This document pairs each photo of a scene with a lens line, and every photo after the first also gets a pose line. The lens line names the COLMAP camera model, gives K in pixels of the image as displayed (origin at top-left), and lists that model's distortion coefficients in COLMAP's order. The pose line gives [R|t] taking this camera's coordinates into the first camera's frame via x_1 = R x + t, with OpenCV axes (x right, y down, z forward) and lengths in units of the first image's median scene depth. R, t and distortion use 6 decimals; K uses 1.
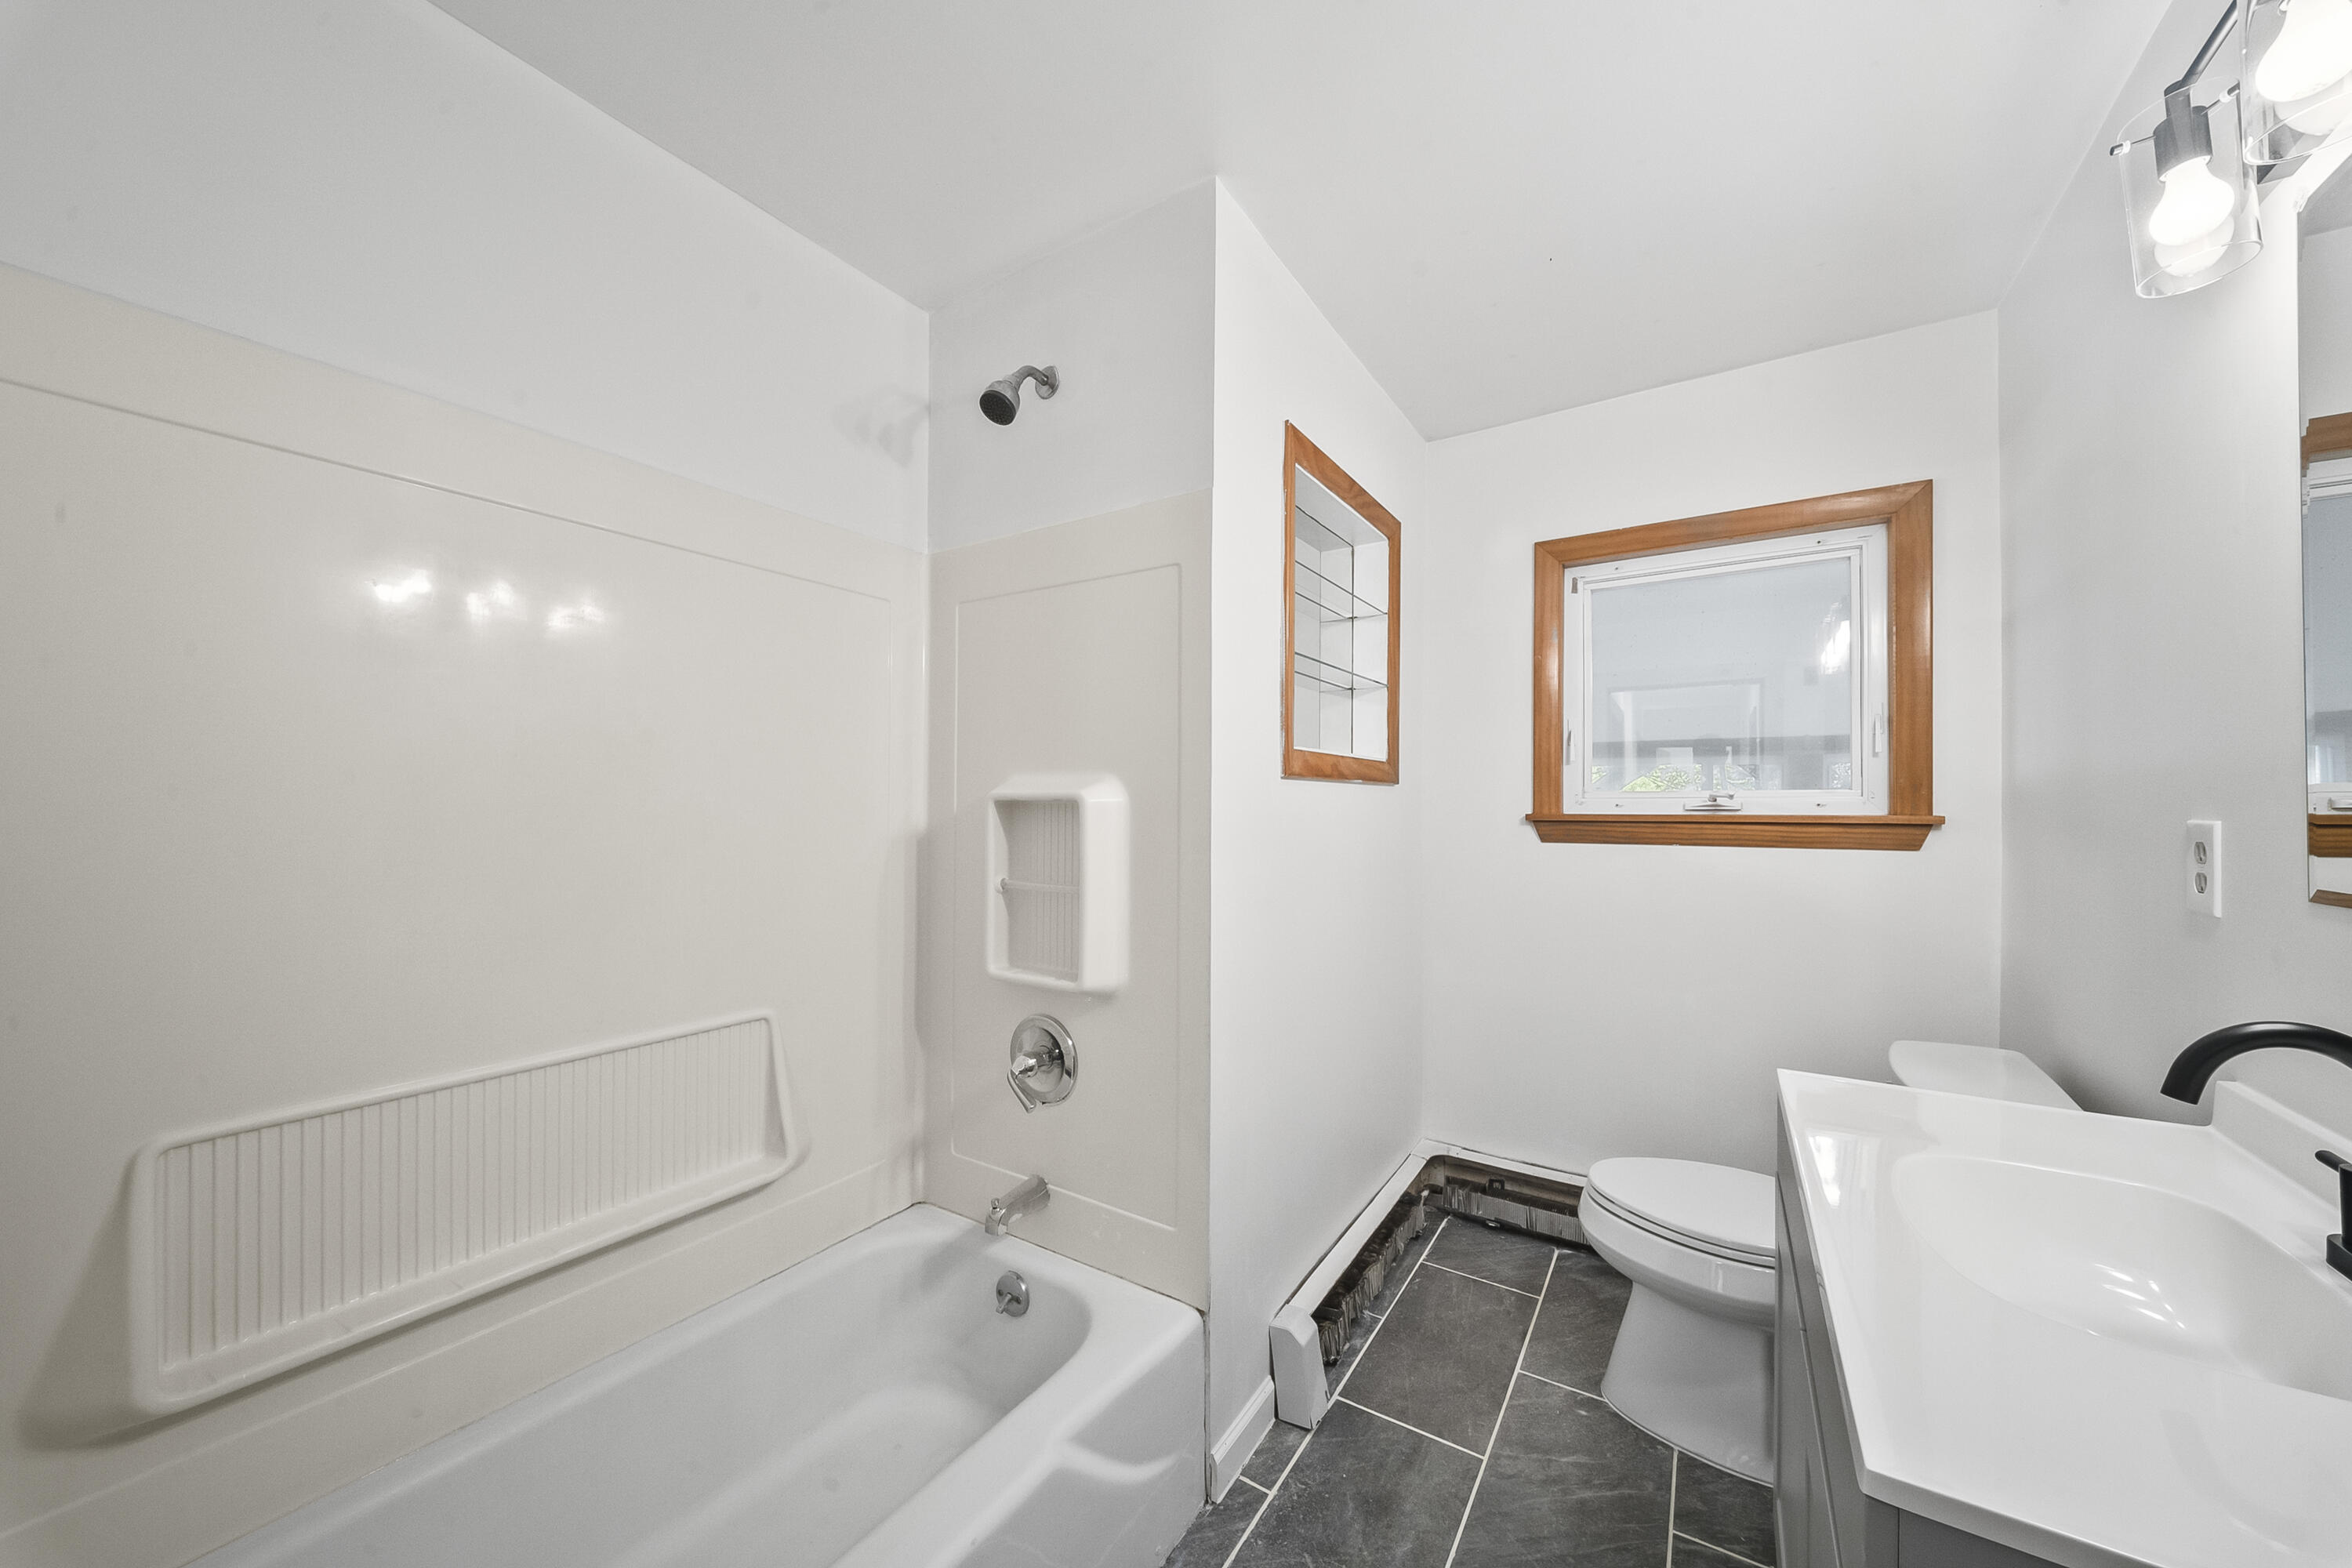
lens RADIAL K [[834.4, 0, 1174.0], [0, 834.4, 800.5], [0, 0, 1]] dist [0.003460, -0.003825]
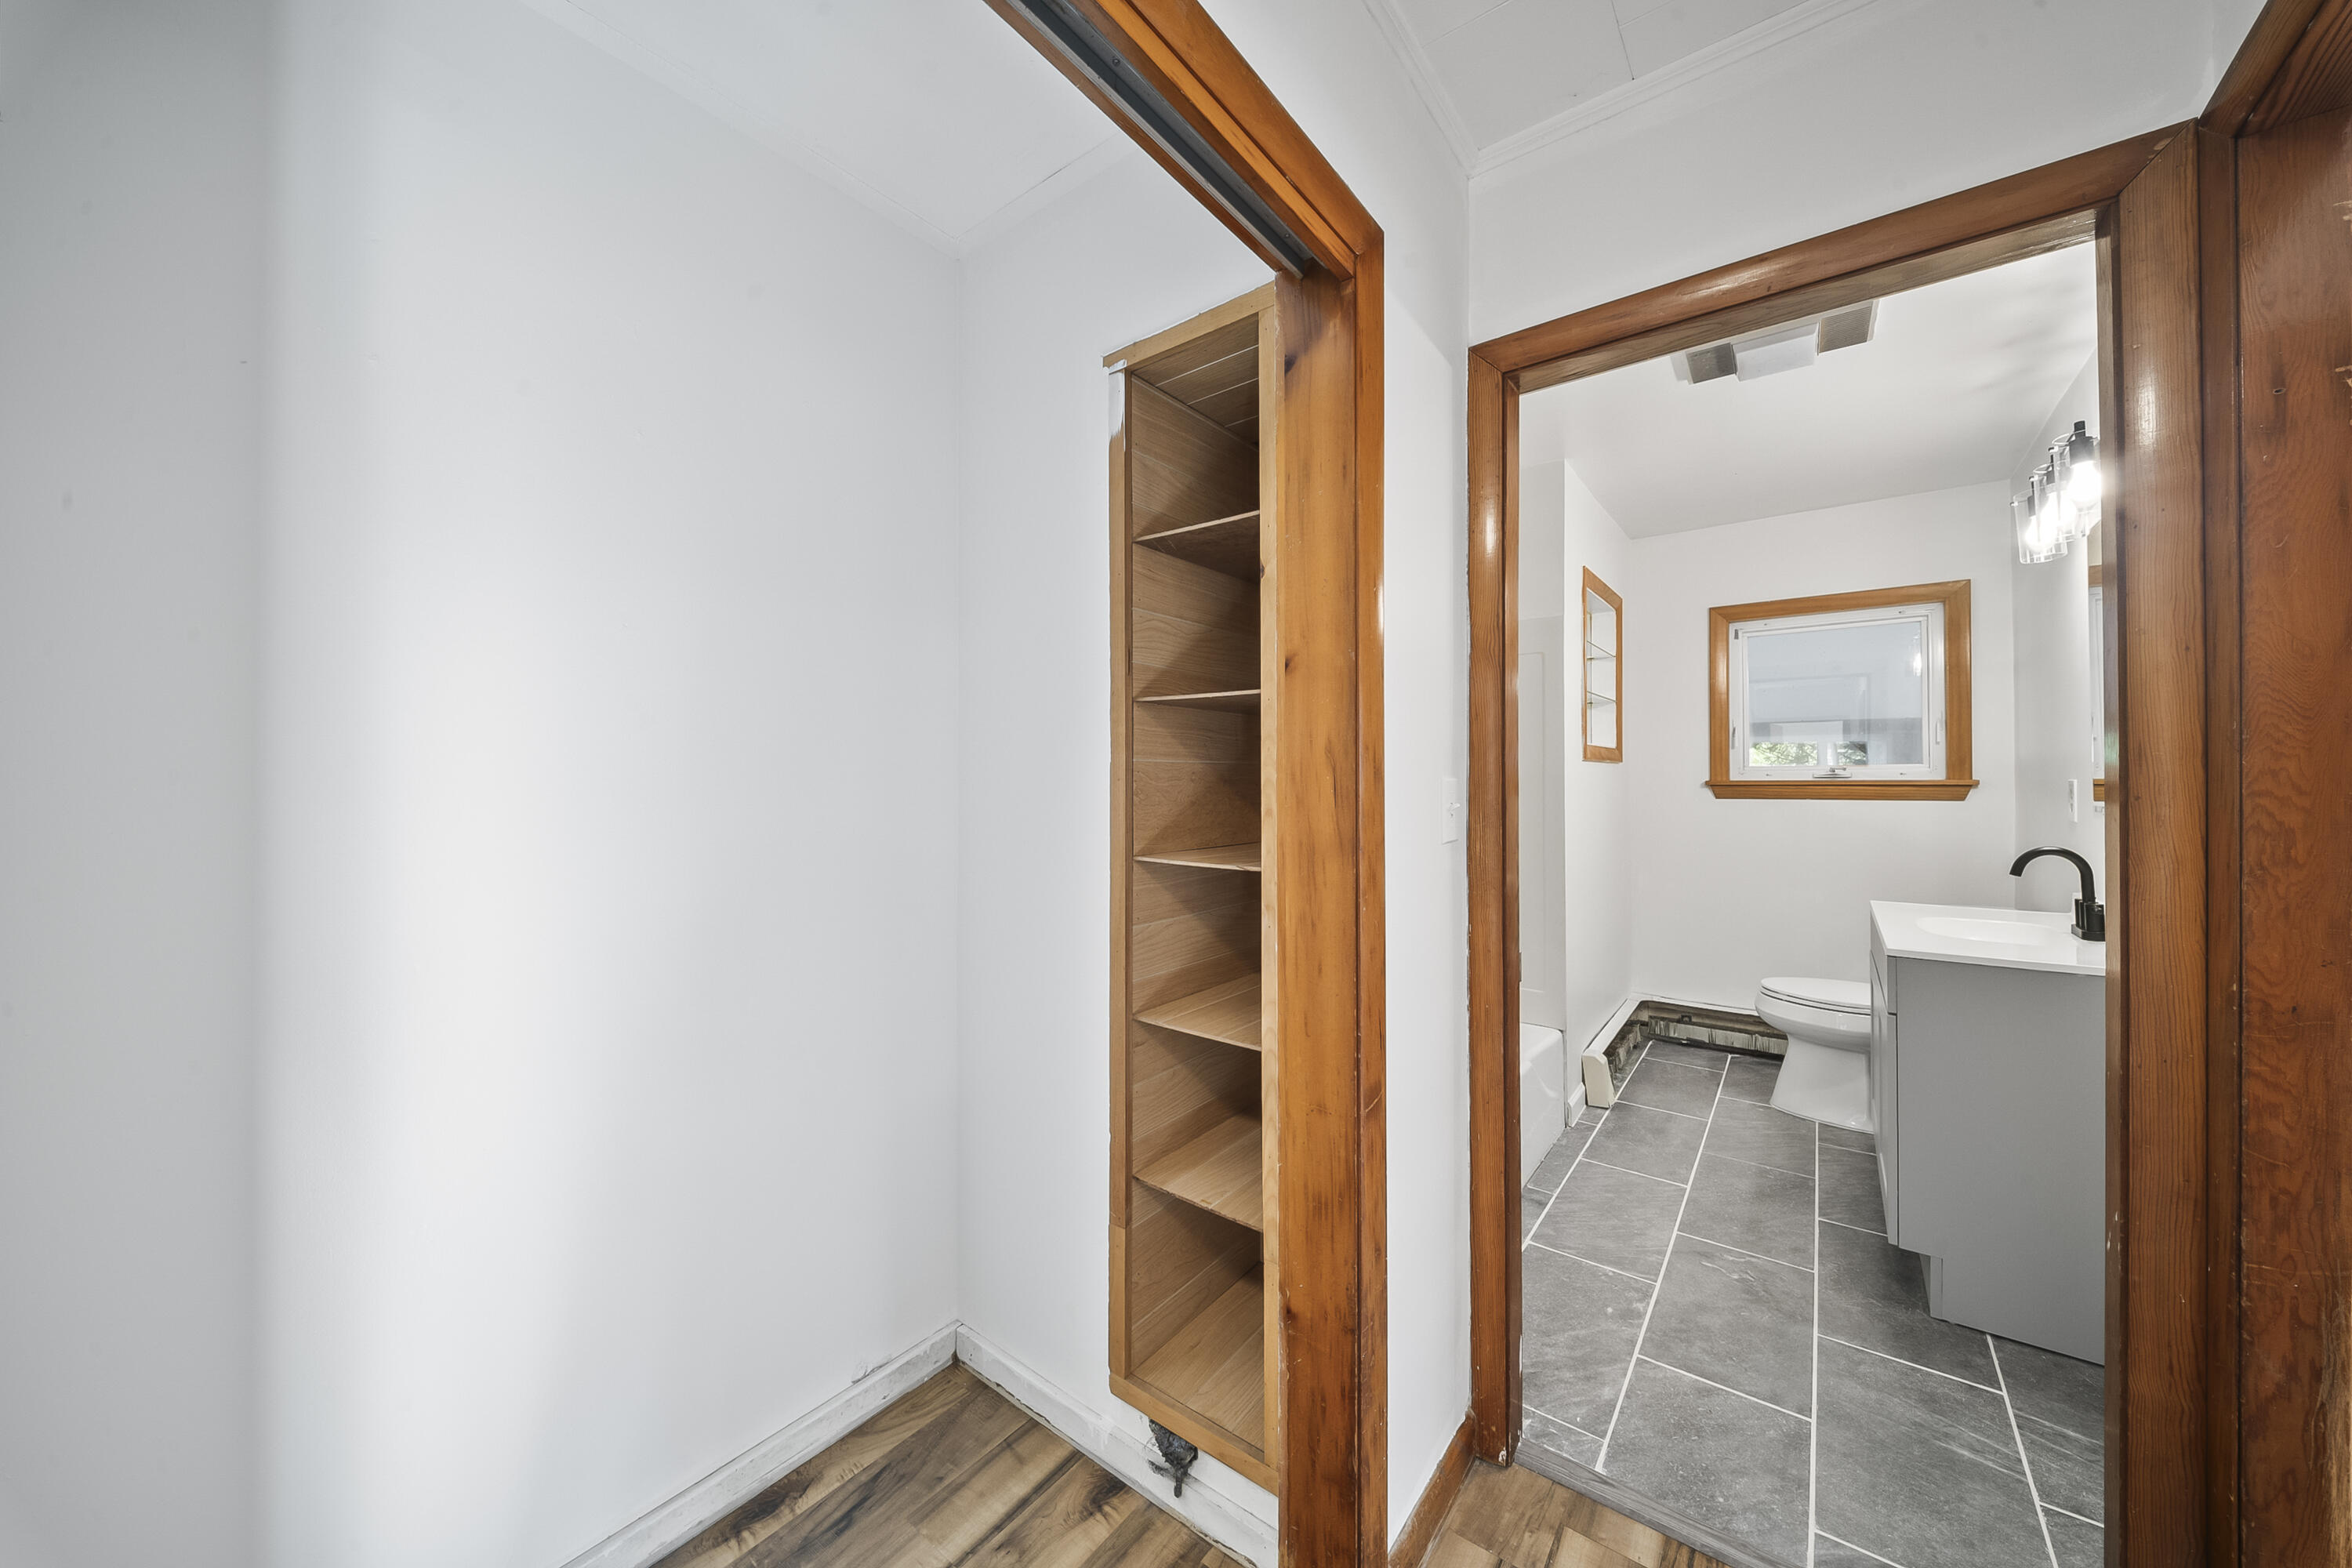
lens RADIAL K [[834.4, 0, 1167.2], [0, 834.4, 769.2], [0, 0, 1]] dist [0.003460, -0.003825]
pose [[0.995839, -0.004945, -0.090995, -0.564521], [0.004409, 0.999972, -0.006089, -0.000682], [0.091023, 0.005663, 0.995833, -0.837116]]
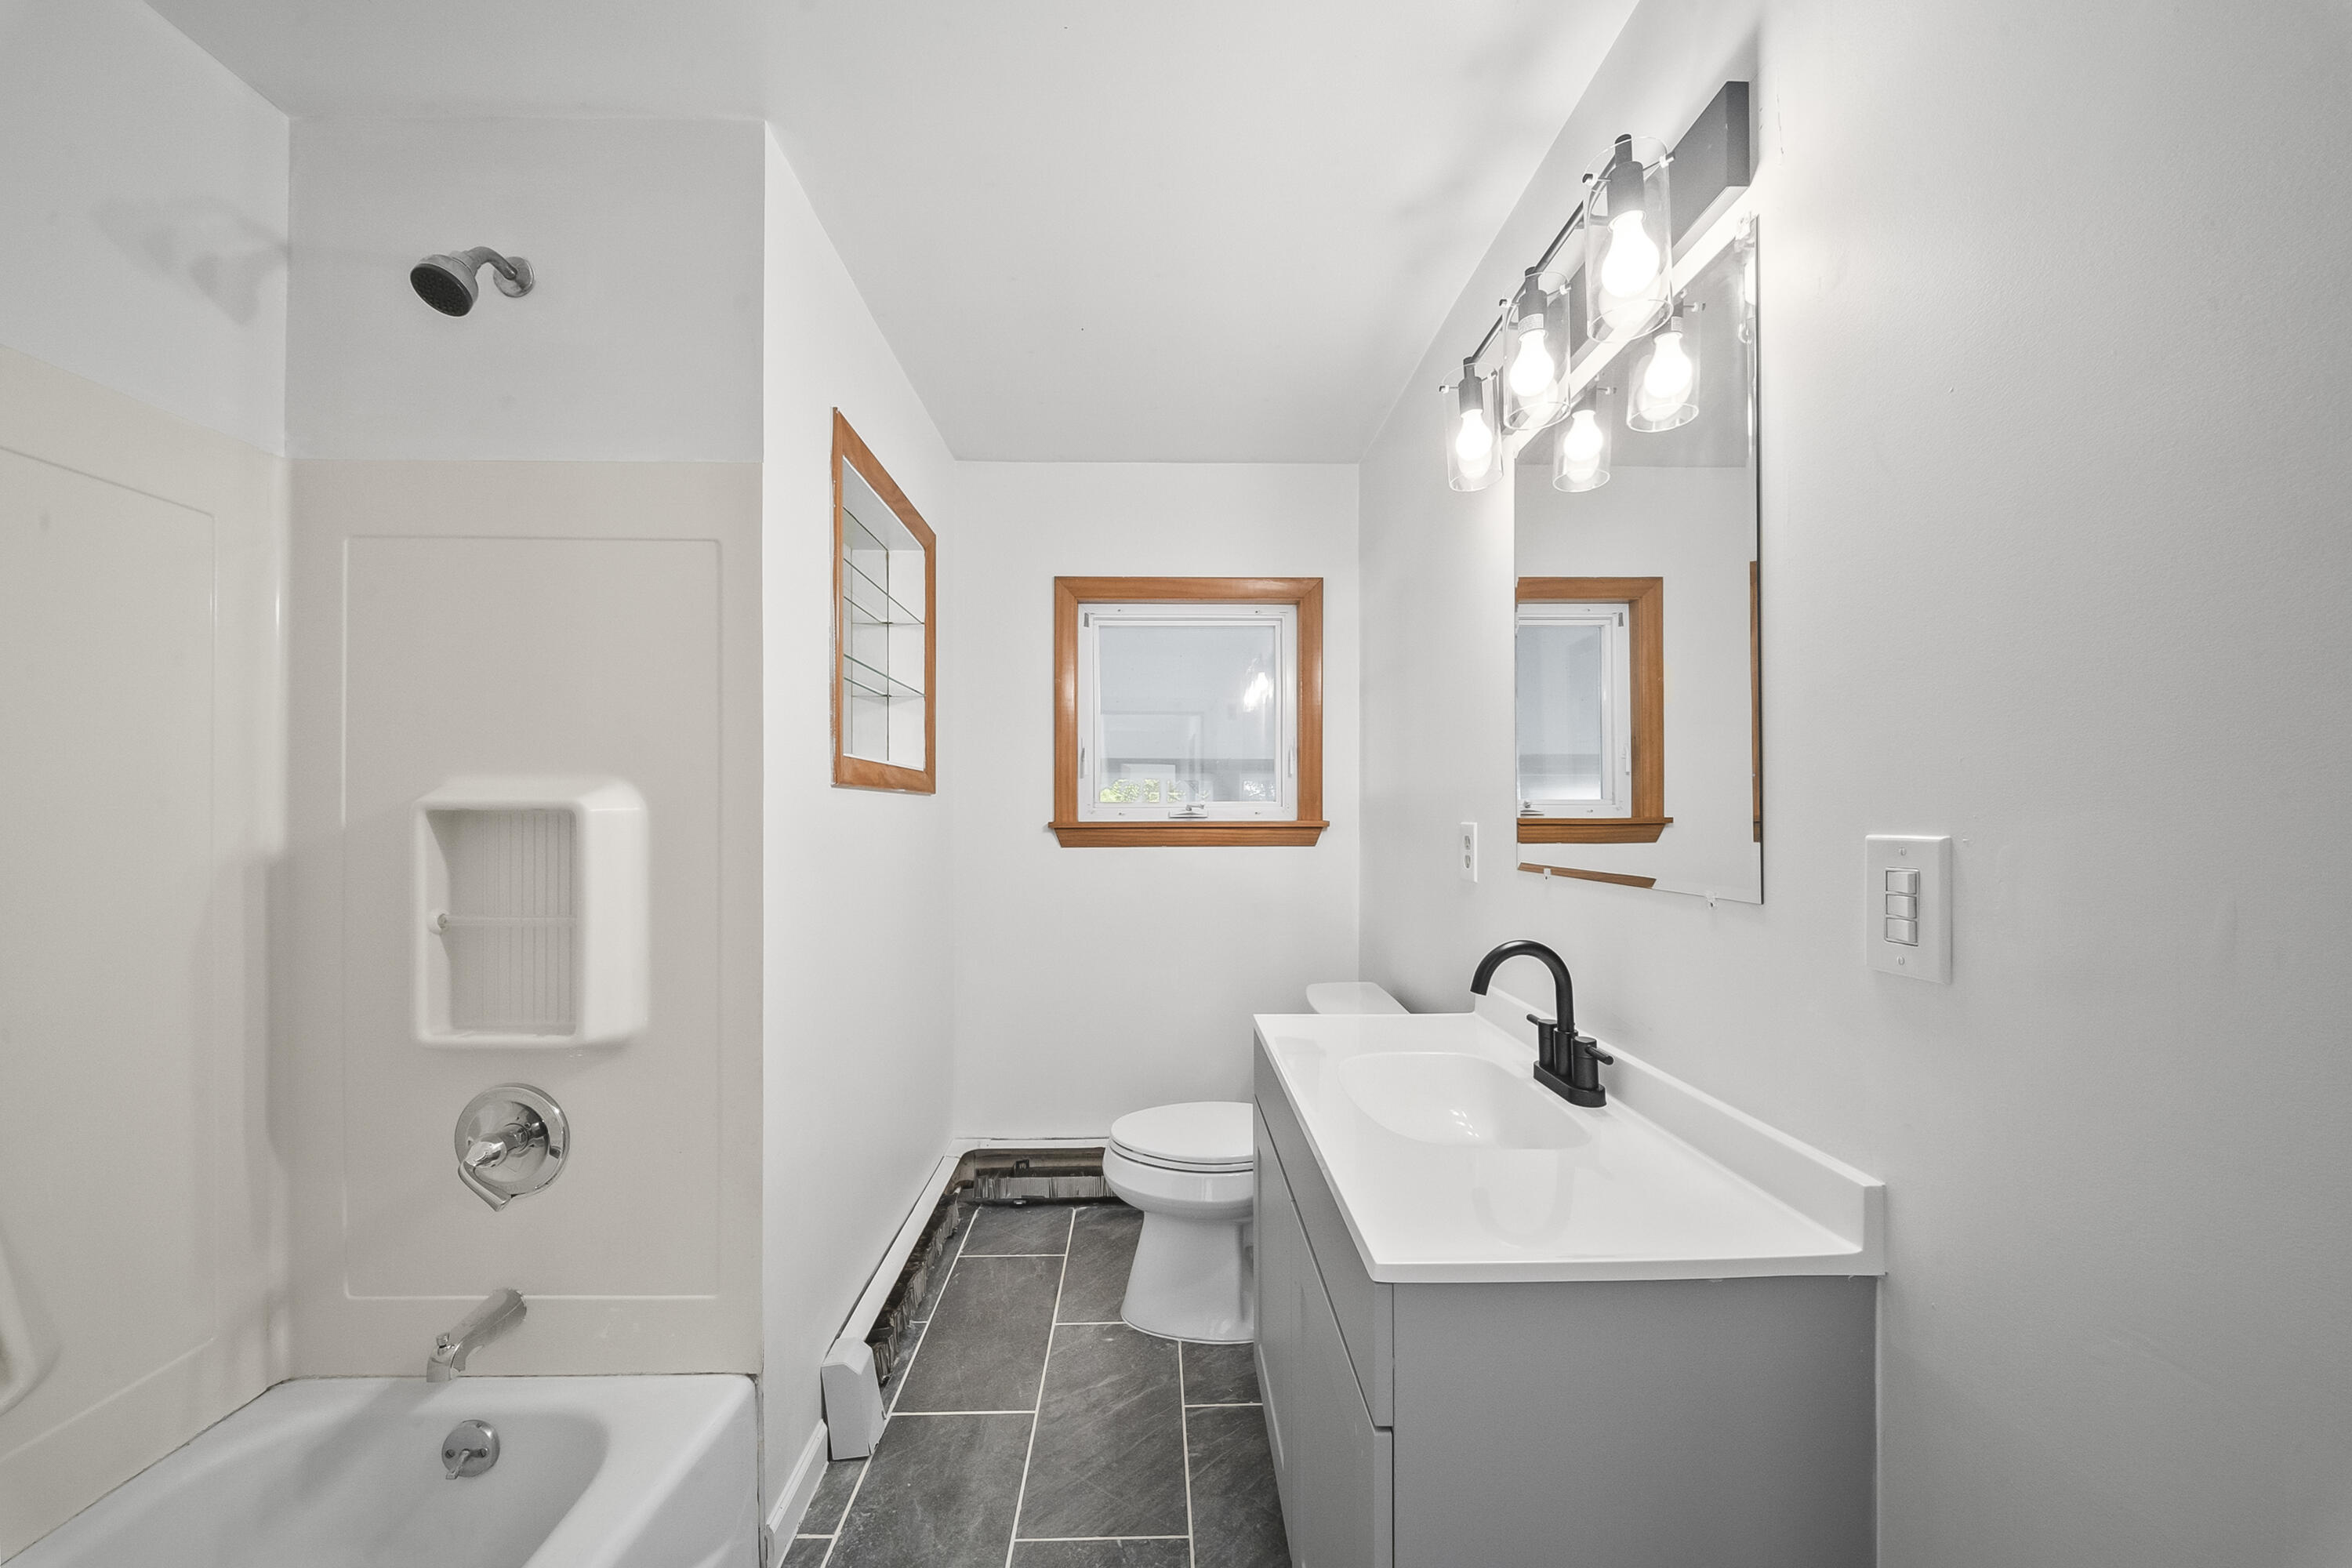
lens RADIAL K [[834.4, 0, 1180.2], [0, 834.4, 813.9], [0, 0, 1]] dist [0.003460, -0.003825]
pose [[0.821745, -0.002804, 0.569849, -0.078413], [-0.000026, 0.999988, 0.004958, -0.000168], [-0.569856, -0.004089, 0.821734, -0.002631]]
